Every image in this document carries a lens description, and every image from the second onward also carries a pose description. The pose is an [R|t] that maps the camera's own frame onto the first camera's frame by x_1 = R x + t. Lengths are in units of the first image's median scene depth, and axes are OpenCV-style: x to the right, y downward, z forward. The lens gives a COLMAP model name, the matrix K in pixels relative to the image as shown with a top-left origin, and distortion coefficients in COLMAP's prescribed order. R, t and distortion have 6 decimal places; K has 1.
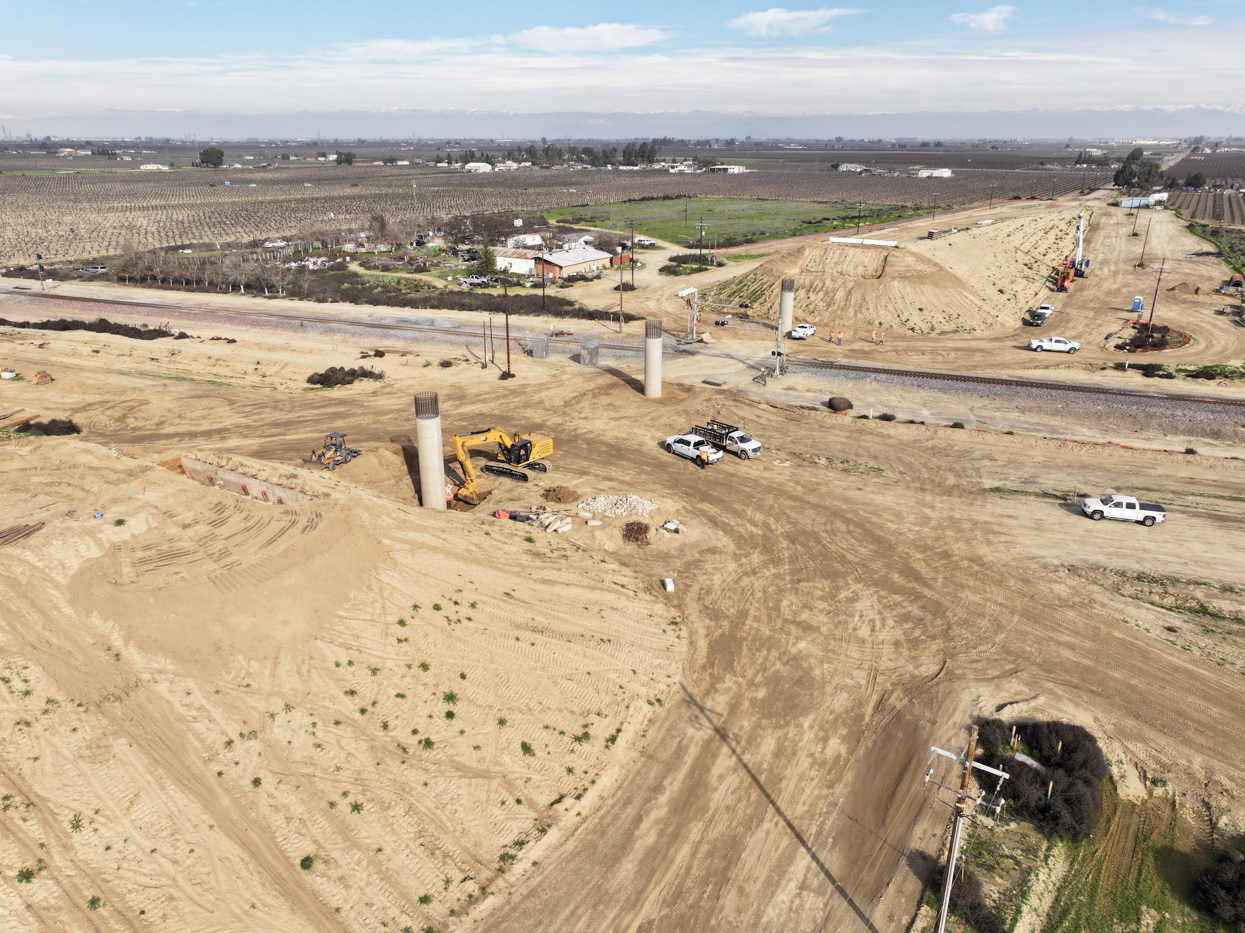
lens RADIAL K [[855.5, 0, 615.5], [0, 855.5, 465.2], [0, 0, 1]] dist [-0.003193, 0.014724]
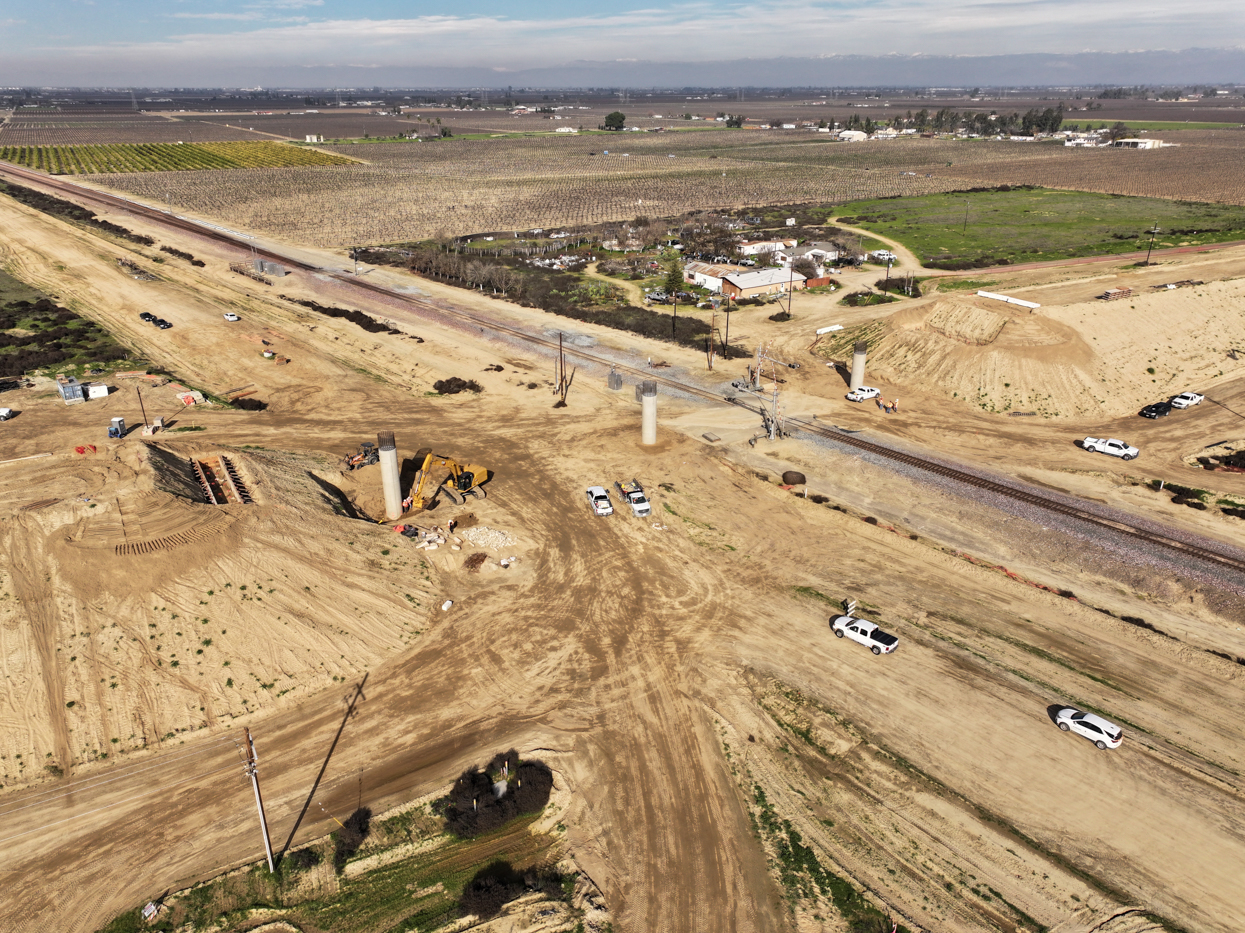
lens RADIAL K [[855.5, 0, 629.1], [0, 855.5, 469.4], [0, 0, 1]] dist [-0.003193, 0.014724]
pose [[0.902768, 0.172590, -0.393984, 0.489647], [-0.150019, 0.984790, 0.087649, -0.143465], [0.403119, -0.020021, 0.914928, -0.092720]]
